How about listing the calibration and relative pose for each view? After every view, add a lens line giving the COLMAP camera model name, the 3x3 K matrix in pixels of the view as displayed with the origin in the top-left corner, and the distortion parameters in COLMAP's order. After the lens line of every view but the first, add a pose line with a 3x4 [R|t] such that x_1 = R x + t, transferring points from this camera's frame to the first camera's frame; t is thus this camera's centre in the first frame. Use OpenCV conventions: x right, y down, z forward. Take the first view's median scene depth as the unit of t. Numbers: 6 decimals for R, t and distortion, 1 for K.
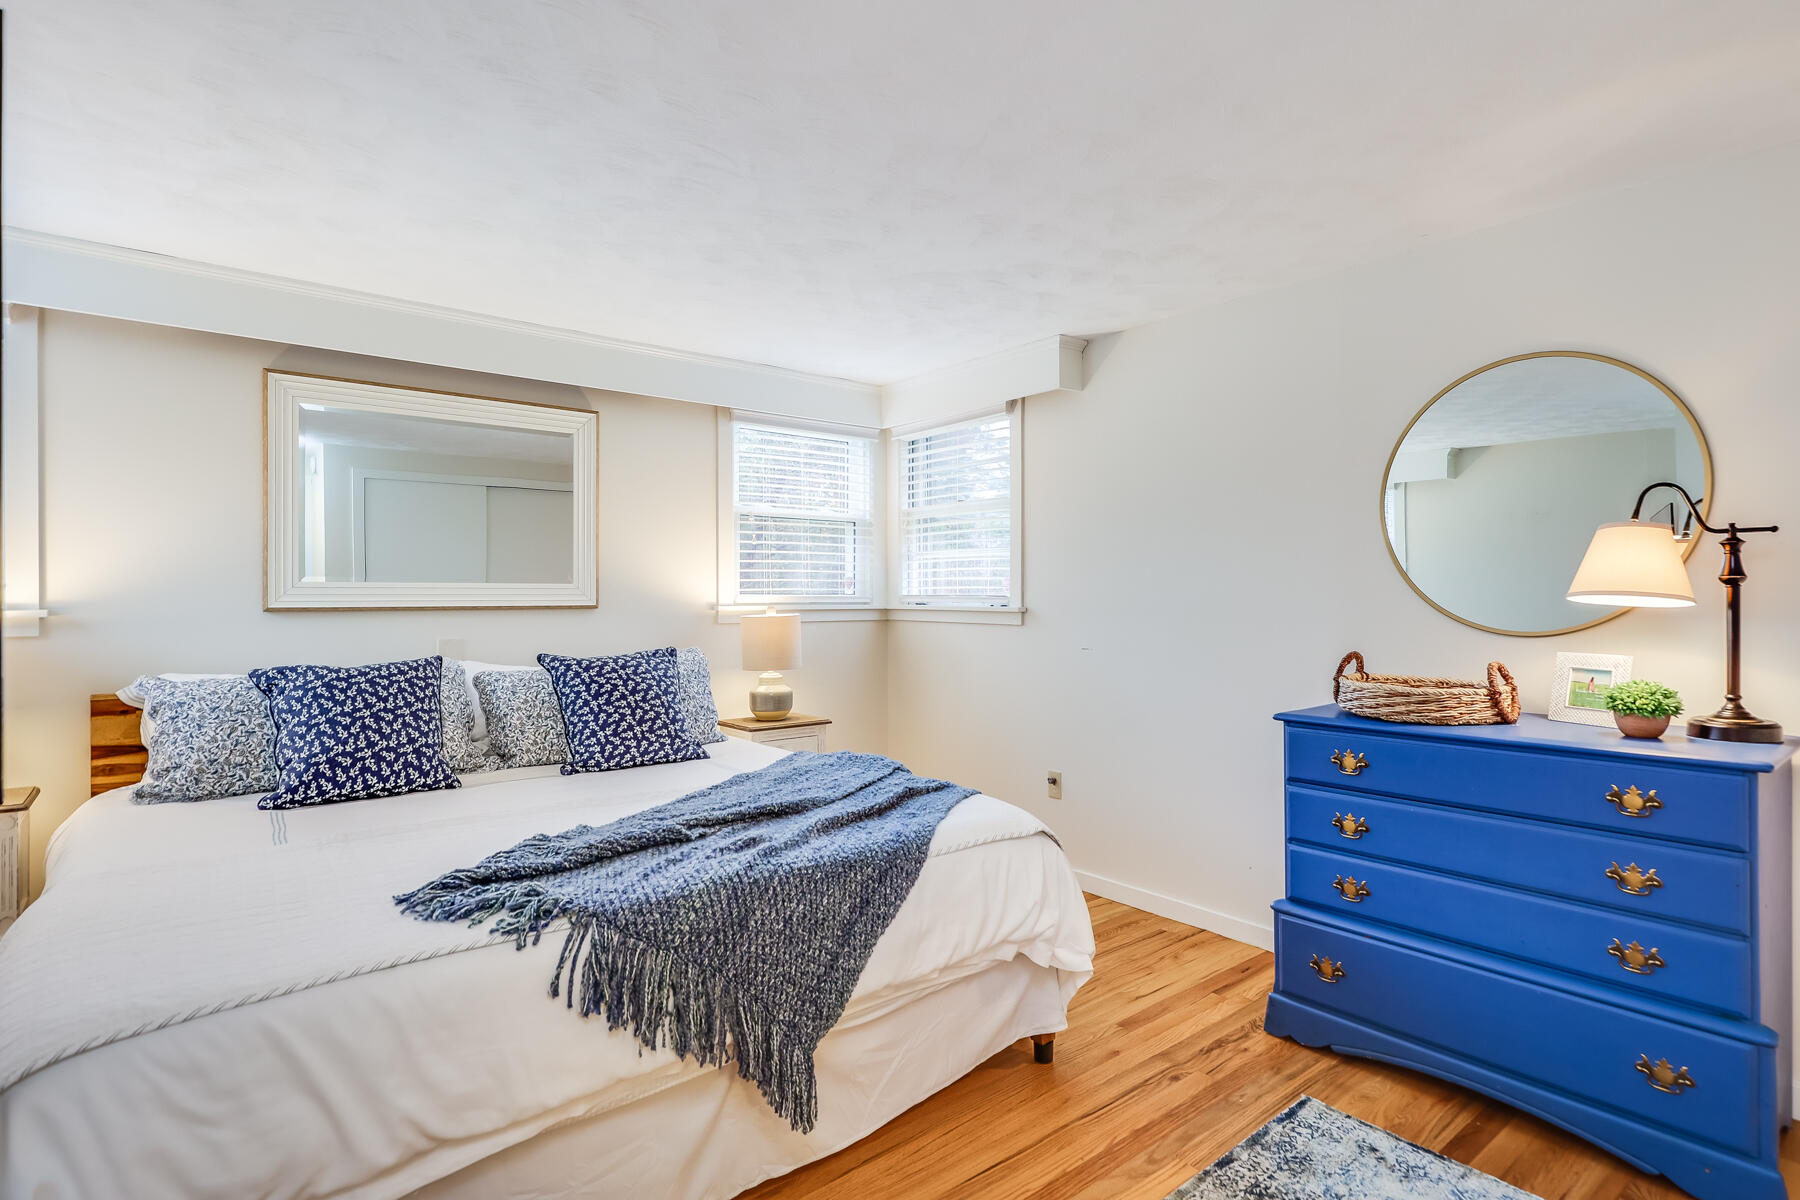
lens RADIAL K [[929.6, 0, 900.0], [0, 929.6, 600.0], [0, 0, 1]] dist [0.019150, -0.000196]
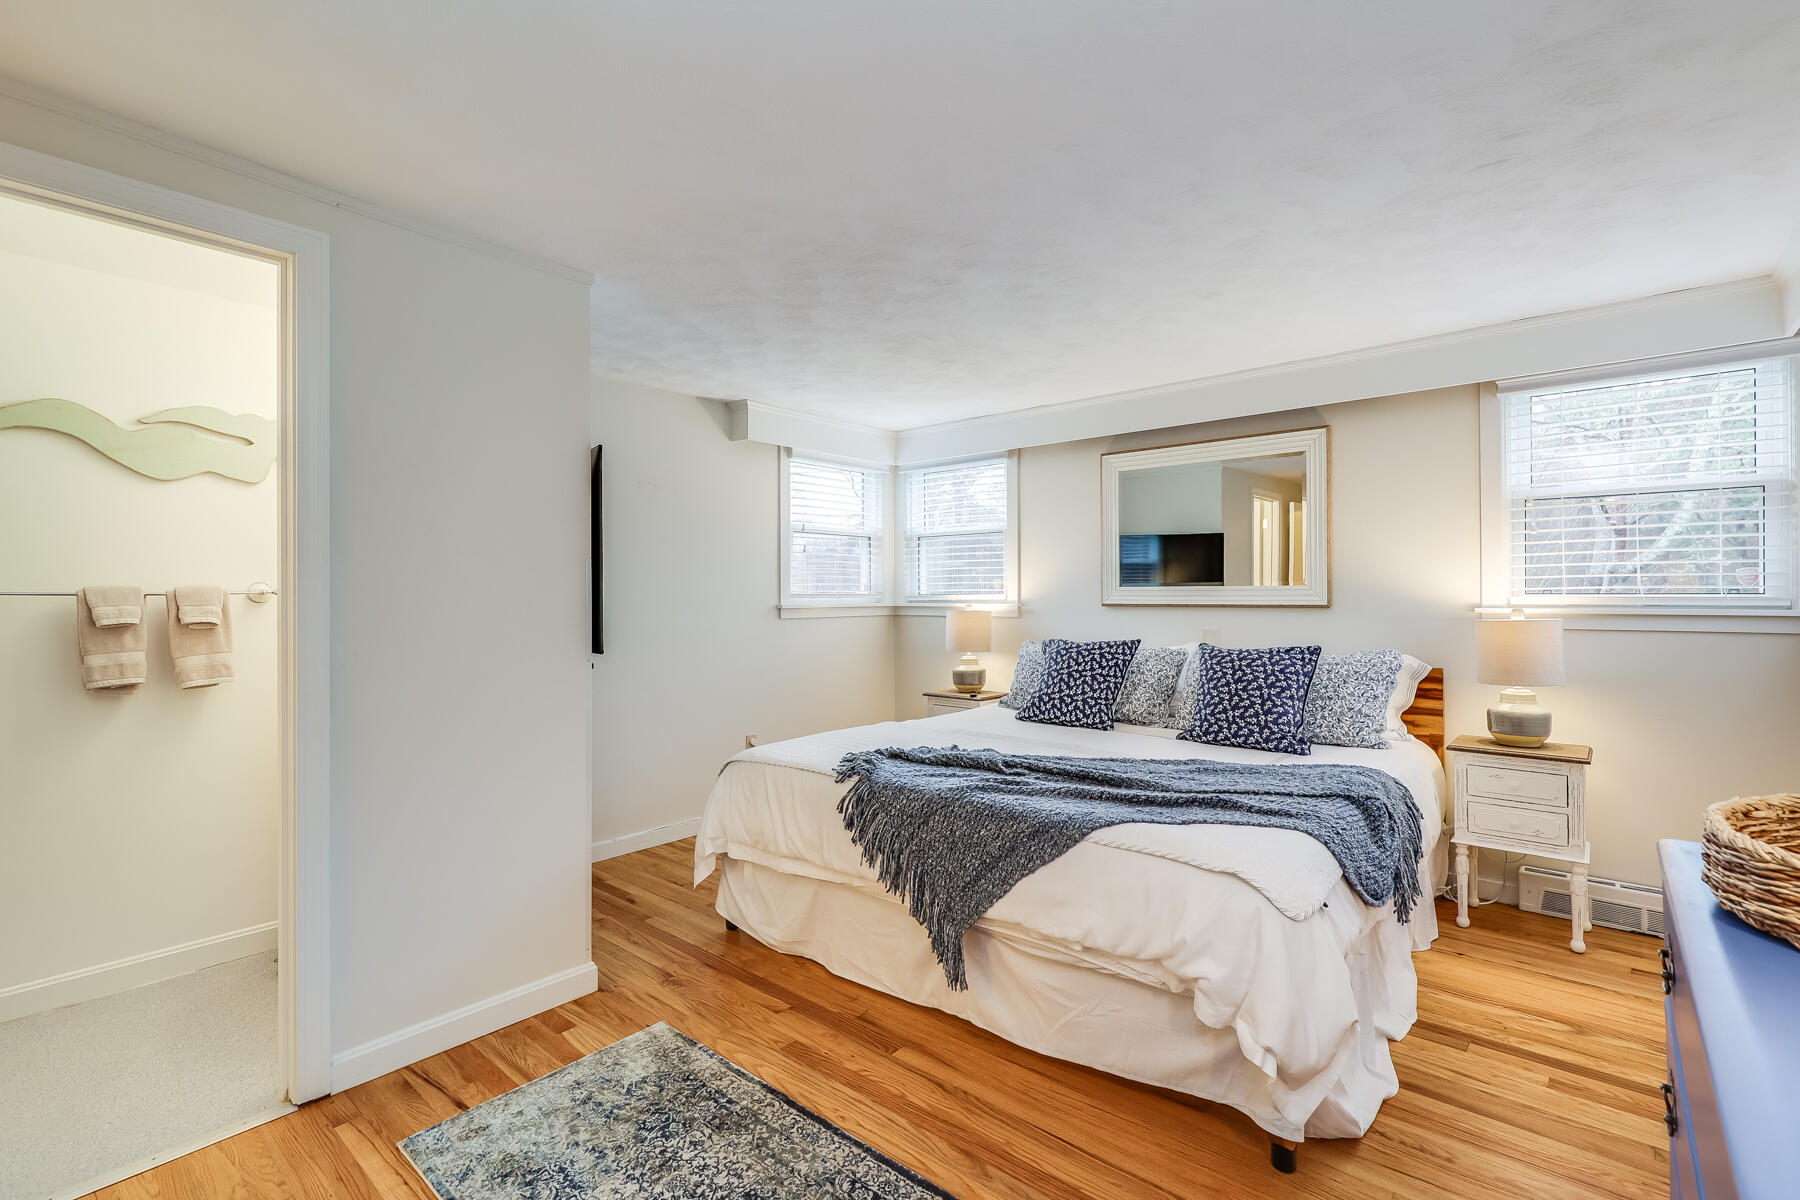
lens RADIAL K [[806.0, 0, 900.0], [0, 806.0, 600.0], [0, 0, 1]] dist [0.001311, 0.000193]
pose [[0.168080, 0.004037, -0.985765, 0.624620], [-0.005105, 0.999982, 0.003225, -0.001118], [0.985760, 0.004490, 0.168097, 0.435626]]
